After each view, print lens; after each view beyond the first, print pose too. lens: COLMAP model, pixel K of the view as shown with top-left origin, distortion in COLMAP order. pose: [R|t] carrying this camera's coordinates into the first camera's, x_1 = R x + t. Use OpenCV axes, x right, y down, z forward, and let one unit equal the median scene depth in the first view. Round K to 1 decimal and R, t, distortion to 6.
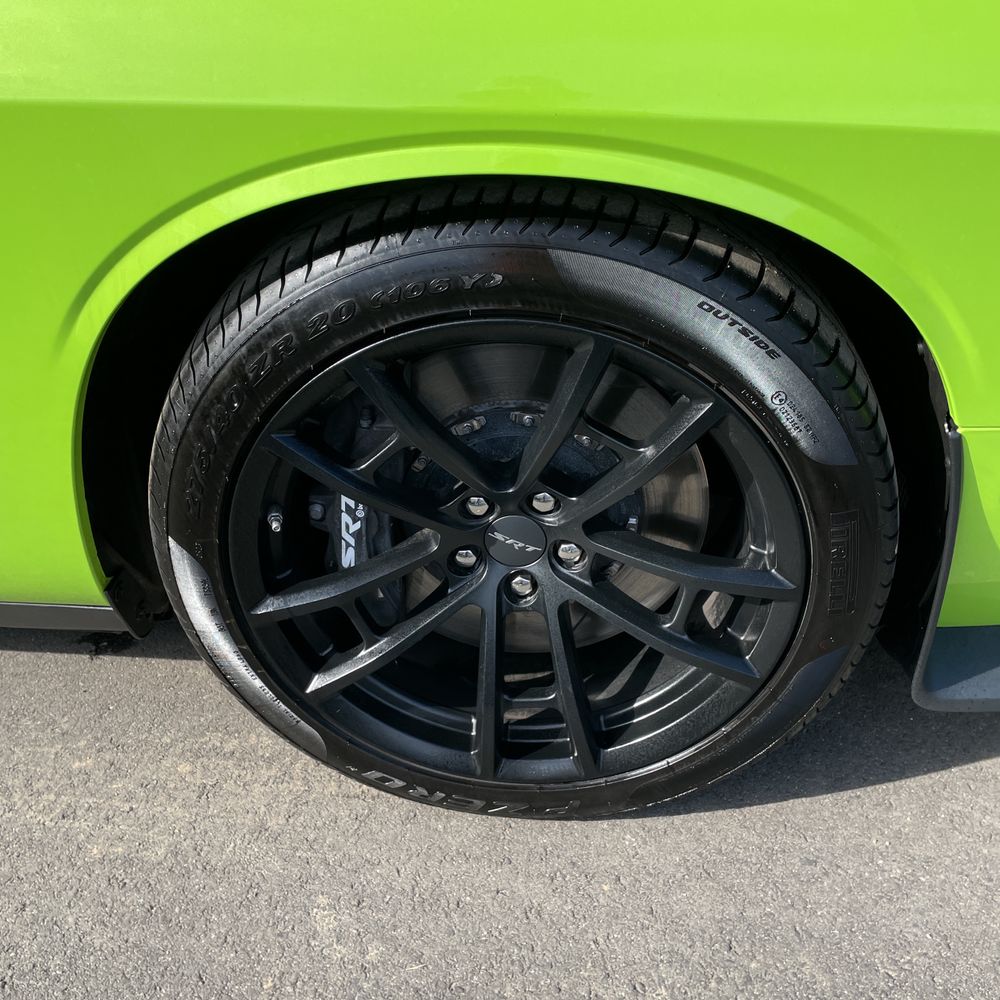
lens RADIAL K [[1020.1, 0, 499.2], [0, 1020.1, 499.0], [0, 0, 1]] dist [0.027953, 0.000000]
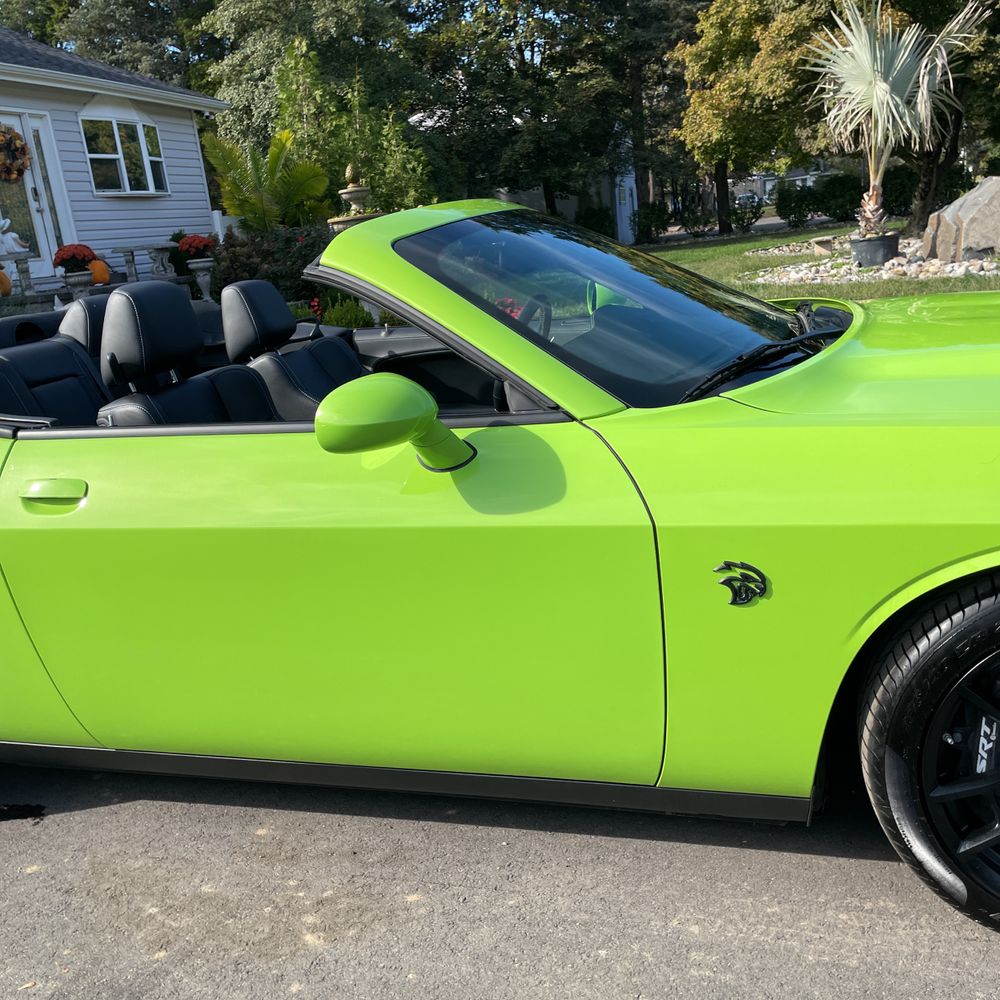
lens RADIAL K [[1020.1, 0, 495.3], [0, 1020.1, 505.7], [0, 0, 1]] dist [0.027953, 0.000000]
pose [[0.974158, -0.030497, -0.223799, -0.549408], [-0.039826, 0.952126, -0.303102, 0.199034], [0.222328, 0.304182, 0.926306, -0.888428]]
